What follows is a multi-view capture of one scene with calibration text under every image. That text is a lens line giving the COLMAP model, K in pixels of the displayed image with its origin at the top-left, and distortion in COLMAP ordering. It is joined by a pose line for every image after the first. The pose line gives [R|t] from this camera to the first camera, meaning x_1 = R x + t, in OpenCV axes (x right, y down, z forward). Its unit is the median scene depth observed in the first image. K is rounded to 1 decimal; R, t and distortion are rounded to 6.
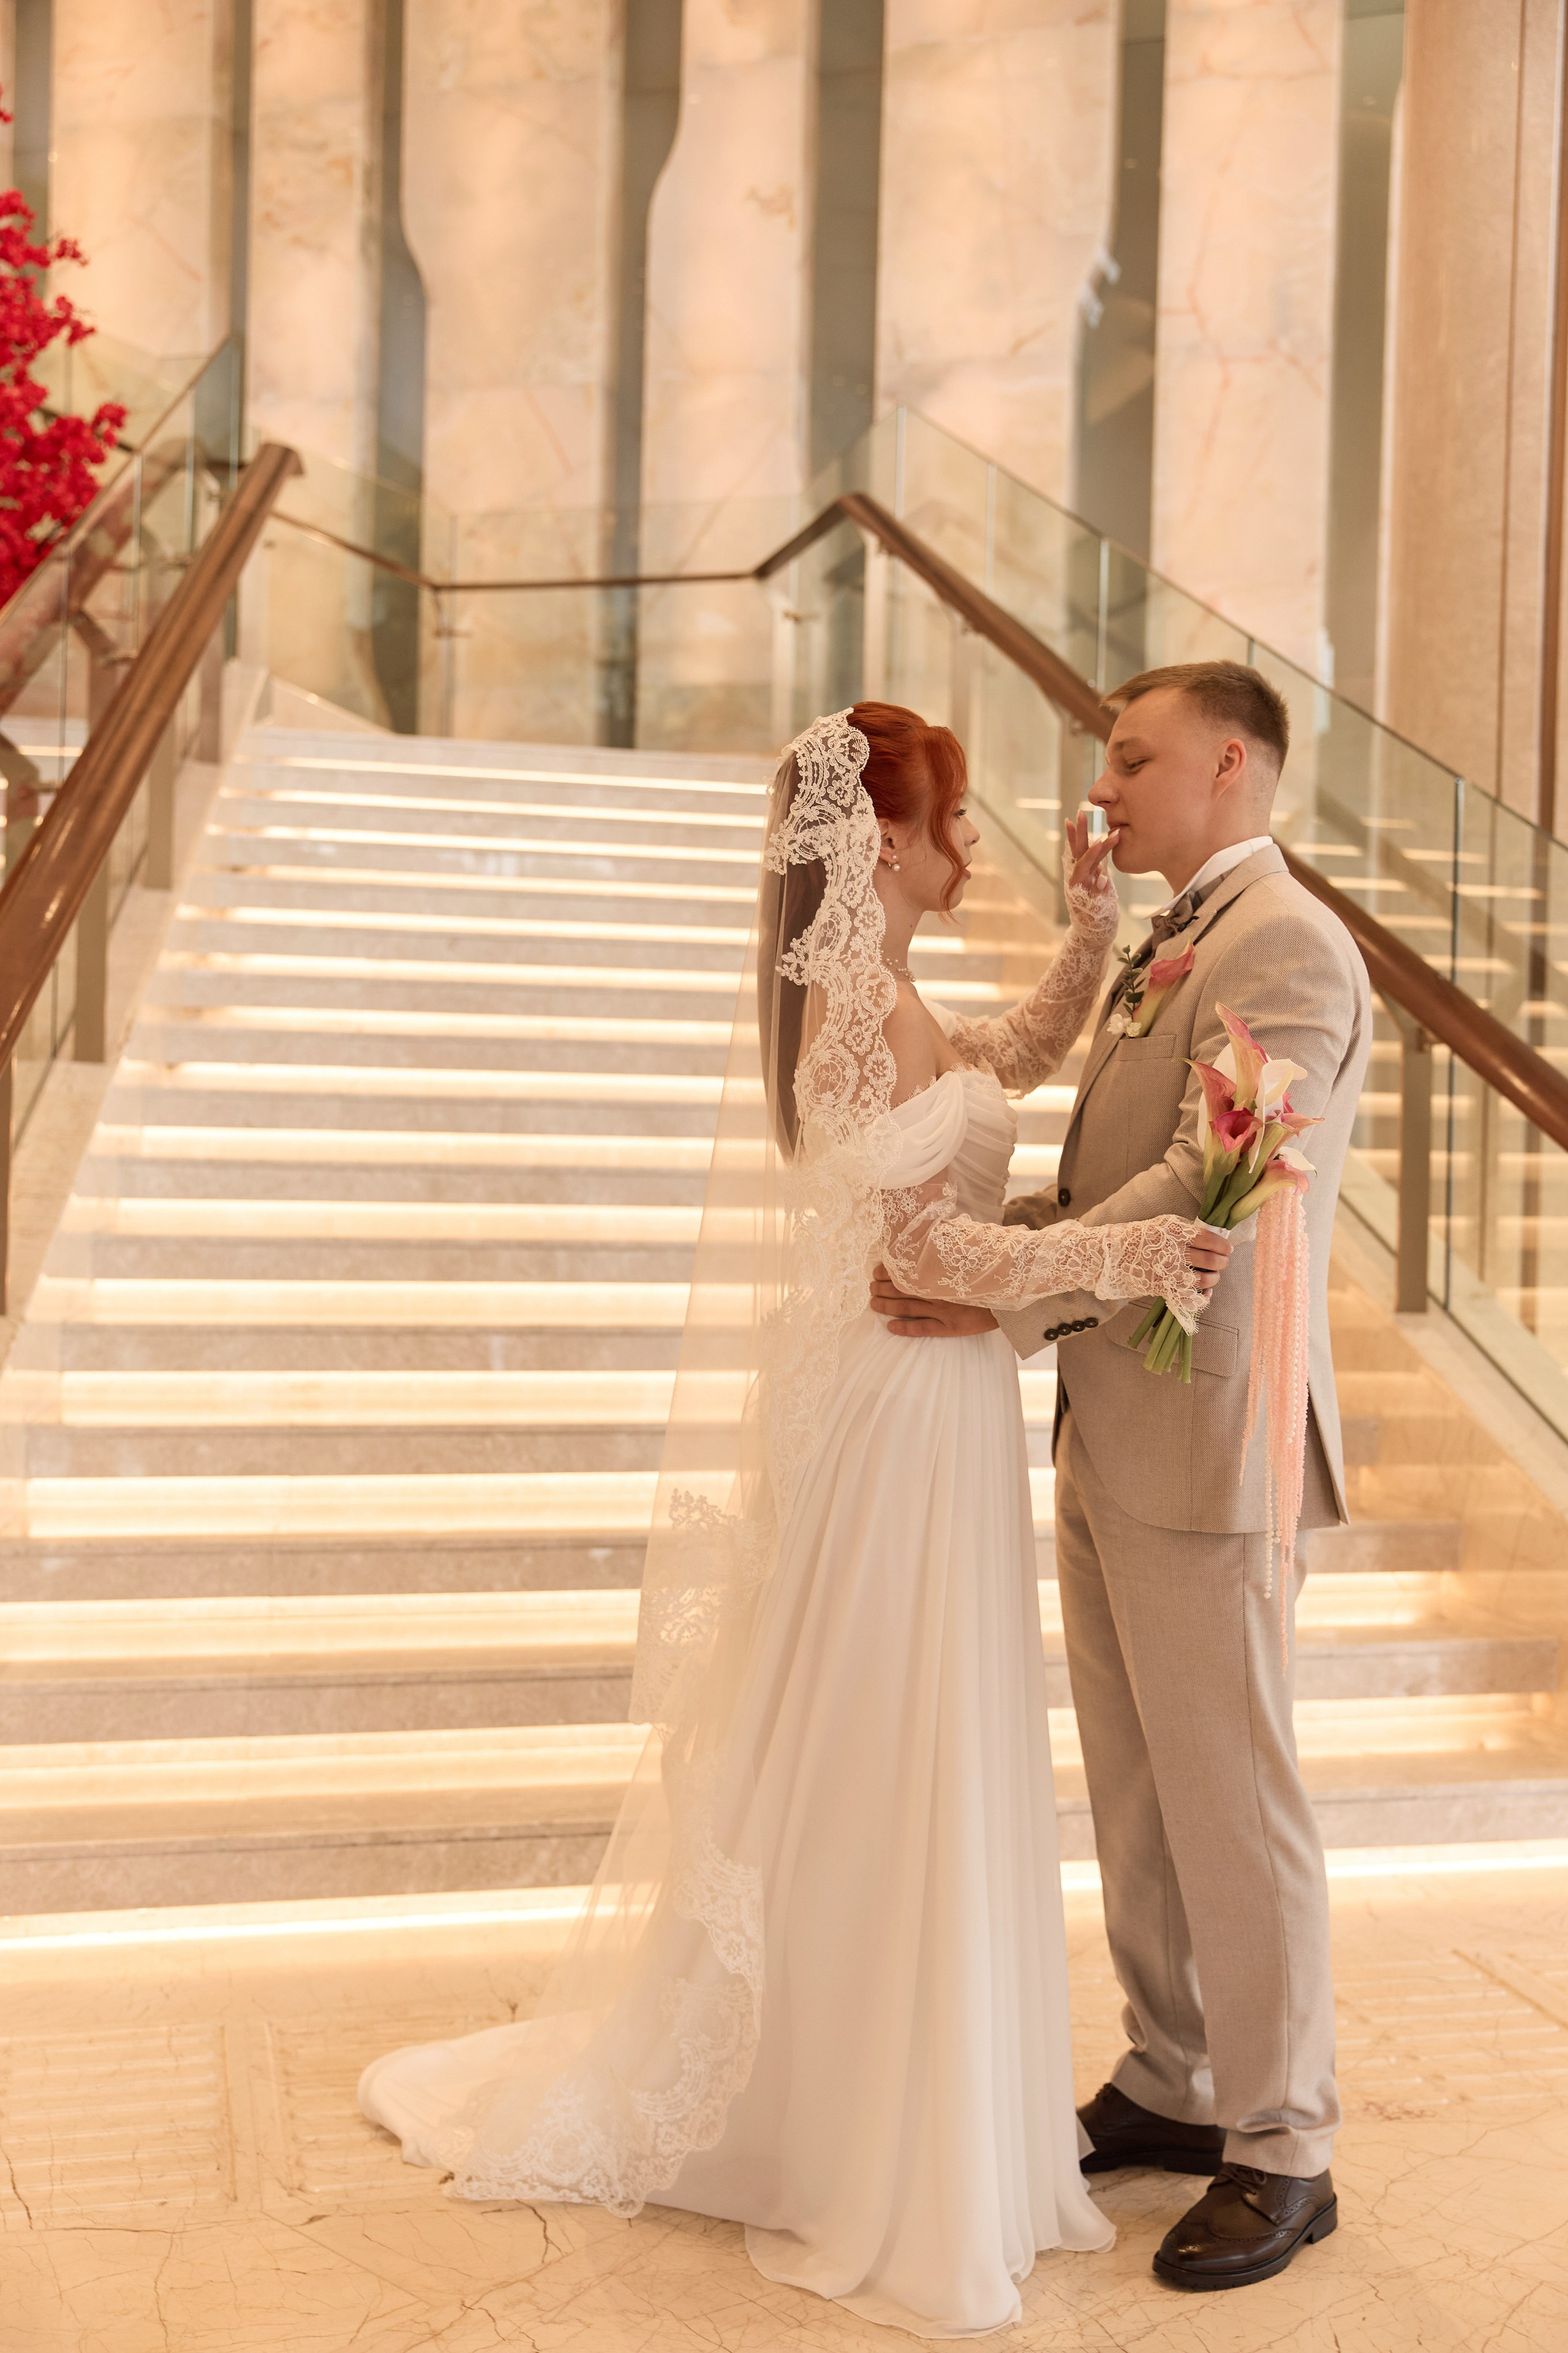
lens RADIAL K [[2557.3, 0, 784.0], [0, 2557.3, 1176.5], [0, 0, 1]] dist [0.020129, 0.045662]
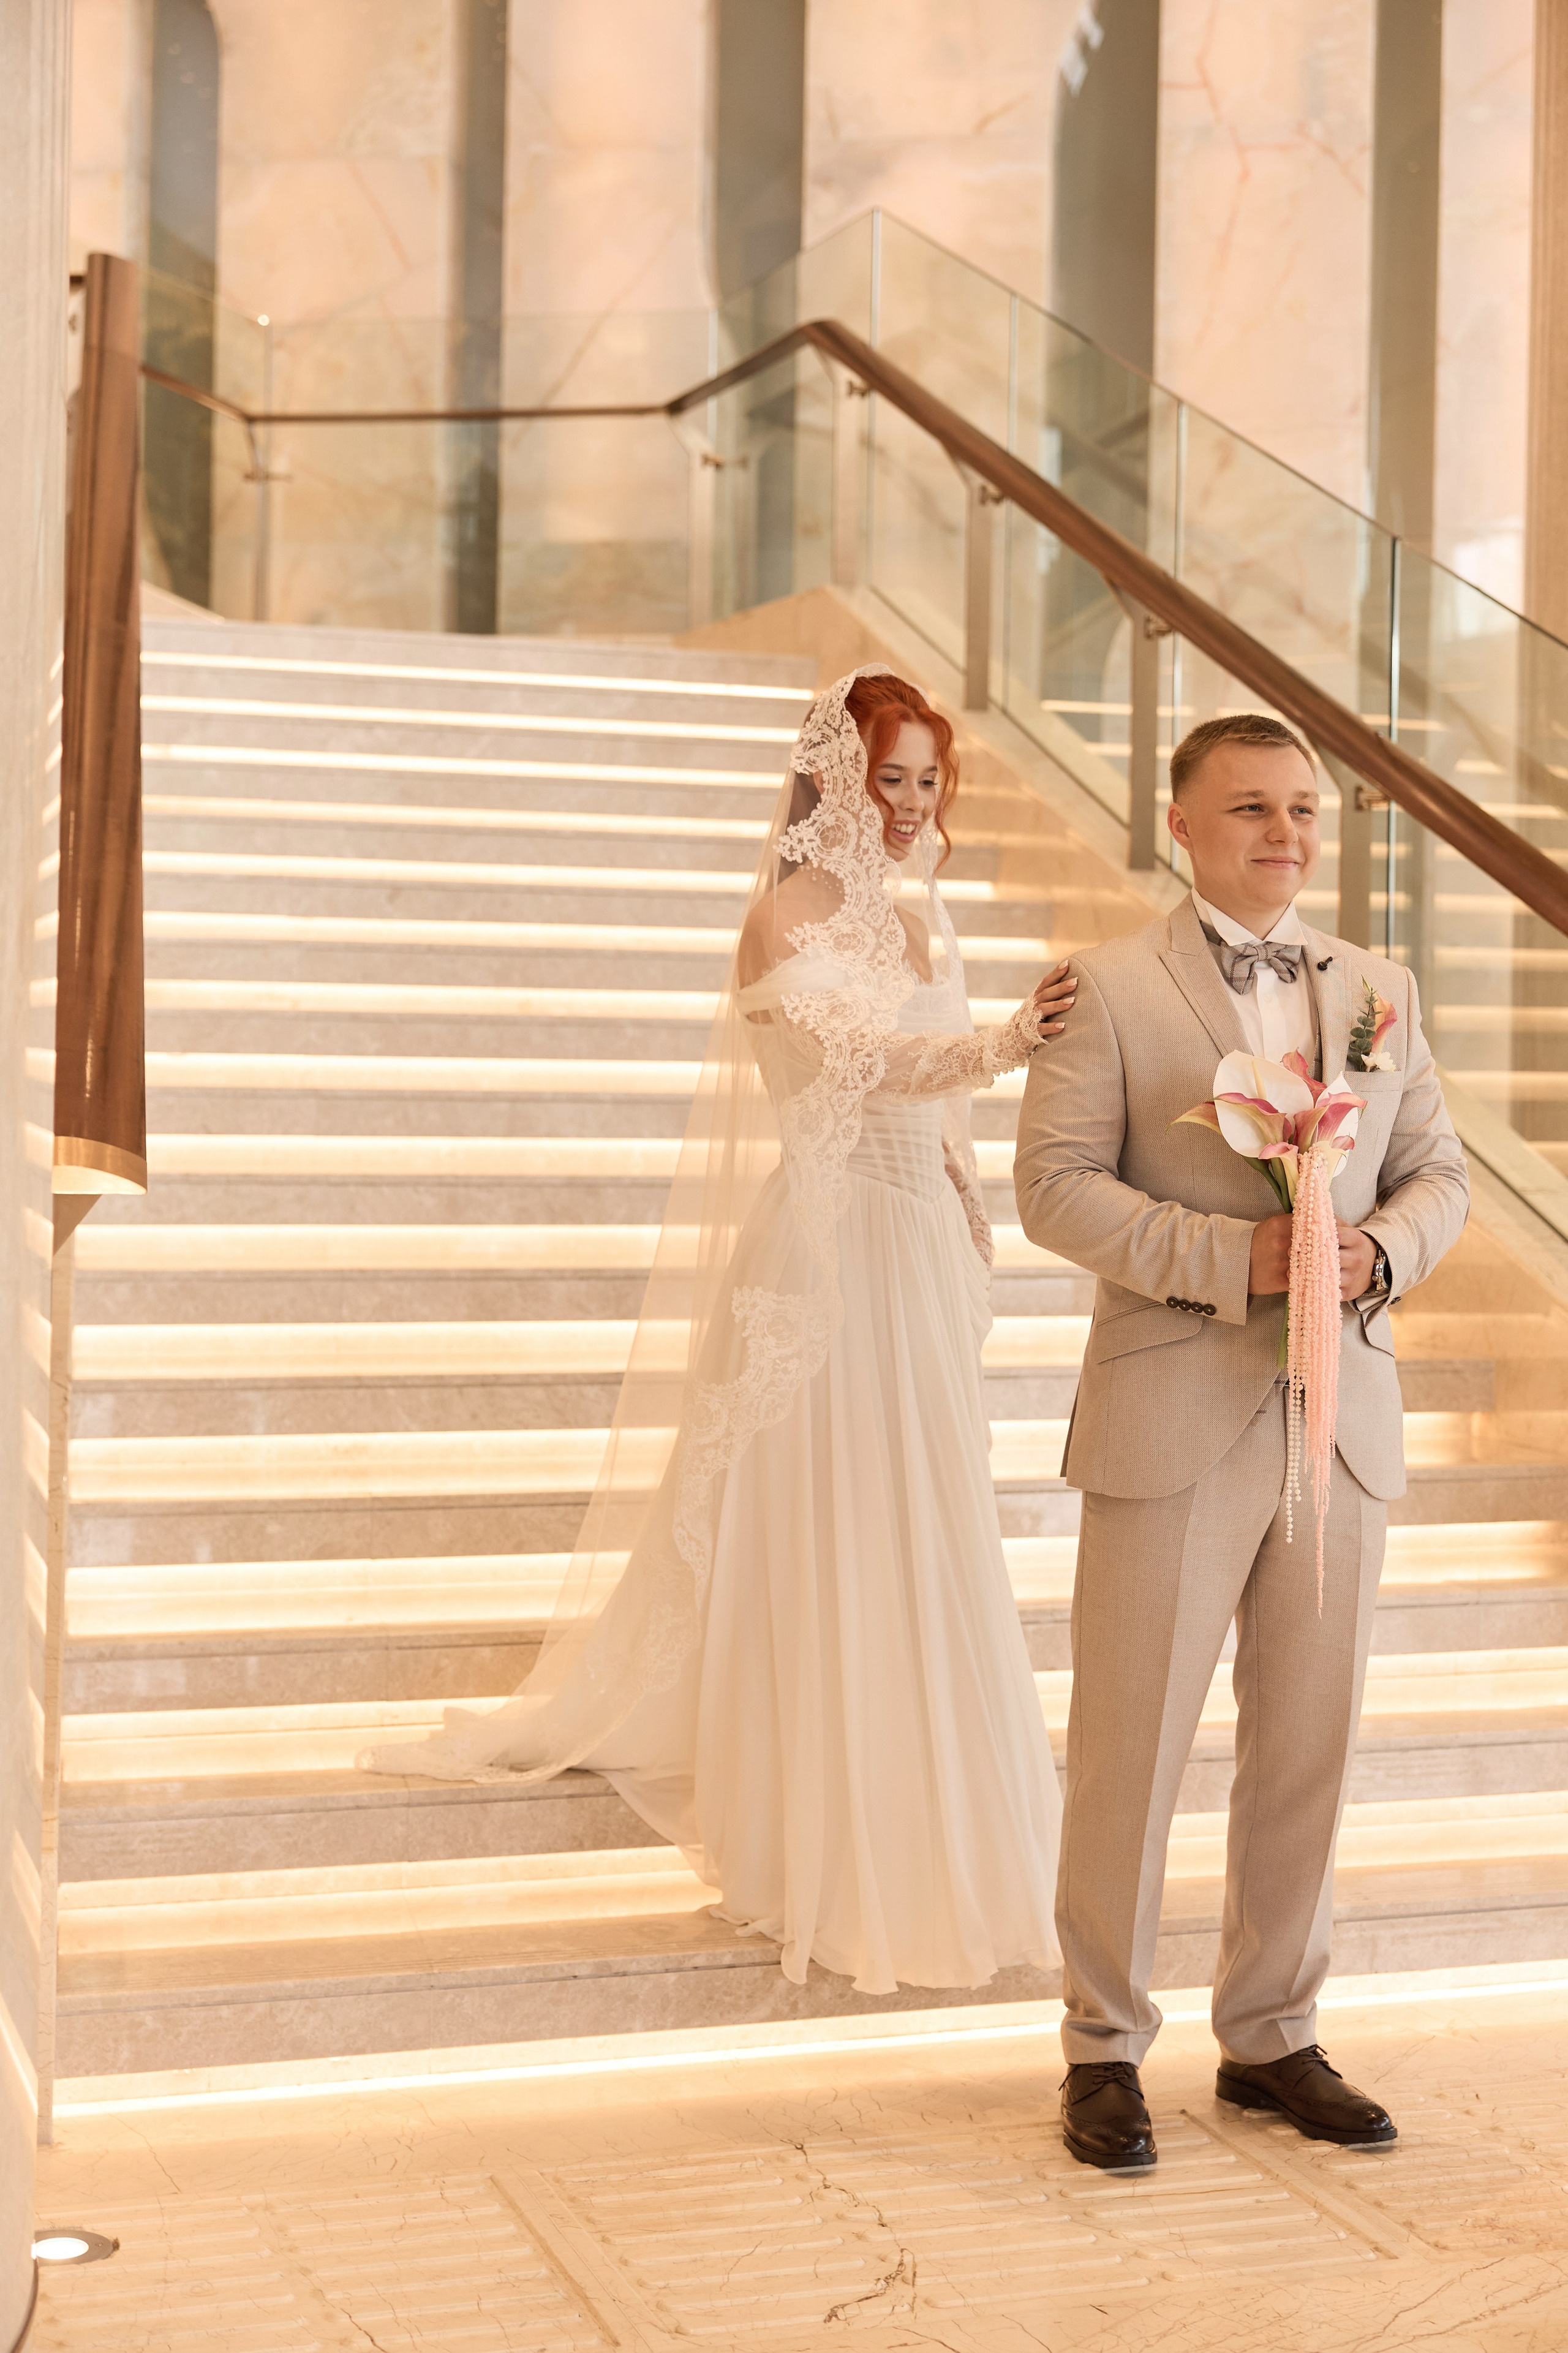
lens RADIAL K [[3435.5, 0, 784.0], [0, 3435.5, 1176.5], [0, 0, 1]] dist [0.013745, -0.101240]
pose [[0.995792, -0.010450, 0.091049, -0.142017], [0.009522, 0.999898, 0.010617, -0.016965], [-0.091150, -0.009705, 0.995790, -0.120670]]
